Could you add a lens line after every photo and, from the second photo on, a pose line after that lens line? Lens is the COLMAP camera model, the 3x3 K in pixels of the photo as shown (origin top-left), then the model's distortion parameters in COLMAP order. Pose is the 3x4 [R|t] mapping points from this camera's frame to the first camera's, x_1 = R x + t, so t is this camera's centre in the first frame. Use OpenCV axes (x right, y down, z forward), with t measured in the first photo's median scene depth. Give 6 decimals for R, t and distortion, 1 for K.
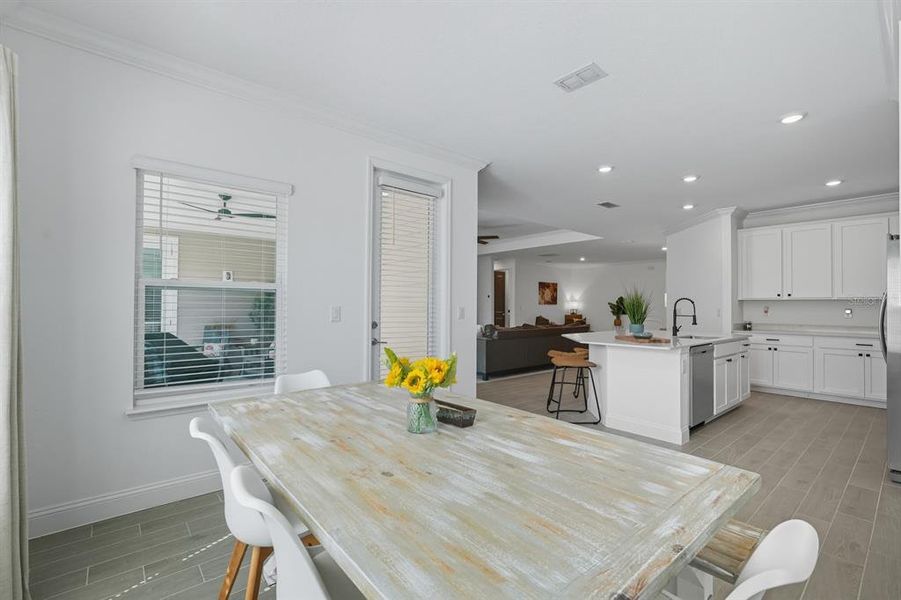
lens RADIAL K [[401.7, 0, 452.4], [0, 401.7, 298.8], [0, 0, 1]] dist [-0.014656, 0.005236]
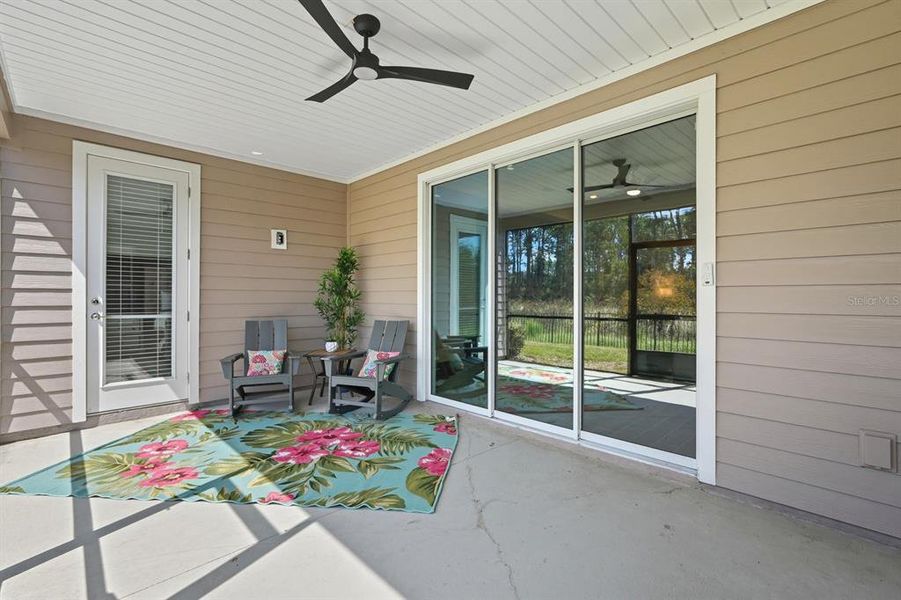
lens RADIAL K [[401.7, 0, 455.2], [0, 401.7, 299.3], [0, 0, 1]] dist [-0.014656, 0.005236]
pose [[0.997342, -0.004174, 0.072745, -0.311181], [0.002797, 0.999815, 0.019013, 0.022517], [-0.072811, -0.018759, 0.997169, 0.341399]]
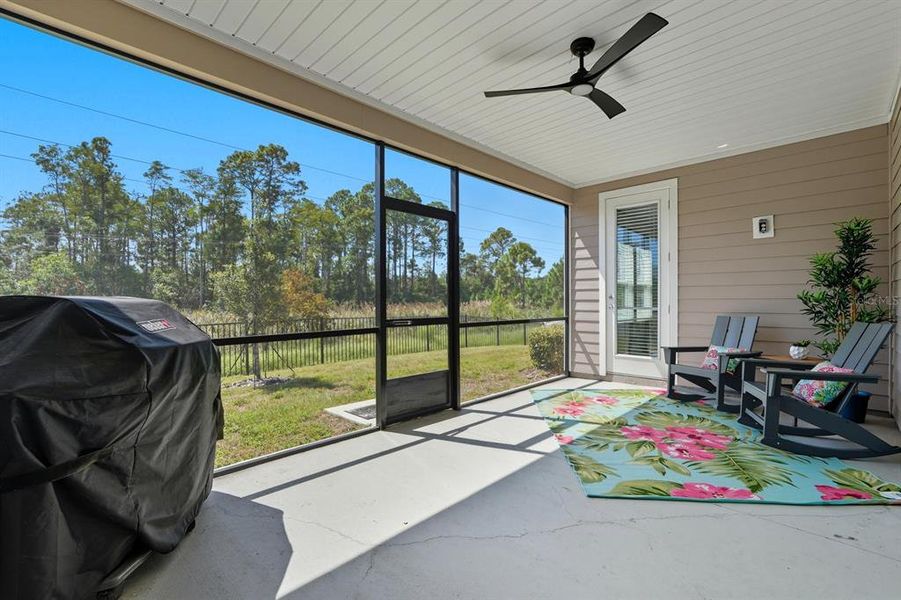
lens RADIAL K [[401.7, 0, 454.6], [0, 401.7, 299.4], [0, 0, 1]] dist [-0.014656, 0.005236]
pose [[0.099932, -0.010632, -0.994937, -0.059941], [0.018311, 0.999793, -0.008844, 0.036689], [0.994826, -0.017334, 0.100106, 0.483405]]
